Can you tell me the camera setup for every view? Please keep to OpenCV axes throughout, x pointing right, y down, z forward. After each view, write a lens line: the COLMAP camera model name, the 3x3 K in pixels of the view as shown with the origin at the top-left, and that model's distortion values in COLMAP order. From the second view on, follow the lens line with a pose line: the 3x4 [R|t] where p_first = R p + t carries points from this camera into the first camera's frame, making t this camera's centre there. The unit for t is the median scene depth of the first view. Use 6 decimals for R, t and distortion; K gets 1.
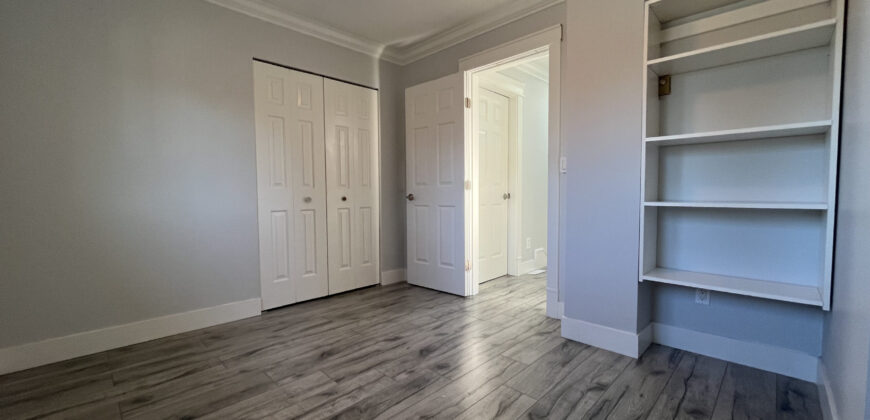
lens RADIAL K [[351.2, 0, 434.8], [0, 351.2, 210.2], [0, 0, 1]] dist [0.000448, 0.000054]
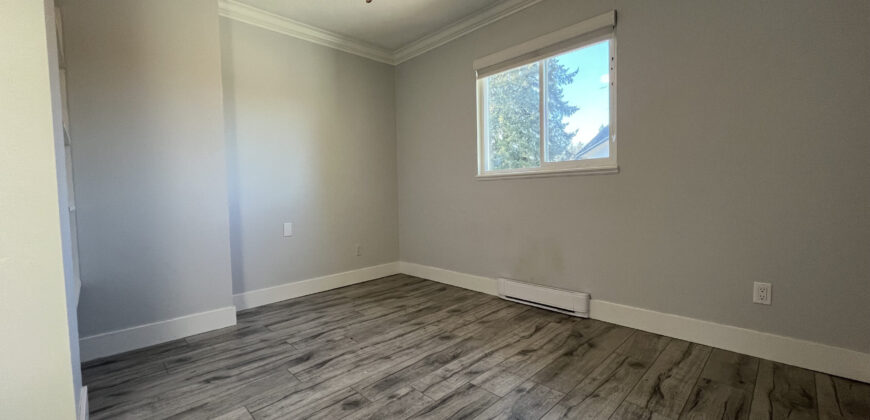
lens RADIAL K [[351.2, 0, 435.7], [0, 351.2, 209.7], [0, 0, 1]] dist [0.000448, 0.000054]
pose [[-0.999439, 0.028493, 0.017602, -0.214474], [0.030143, 0.994330, 0.101979, -0.077622], [-0.014596, 0.102453, -0.994631, 1.928219]]
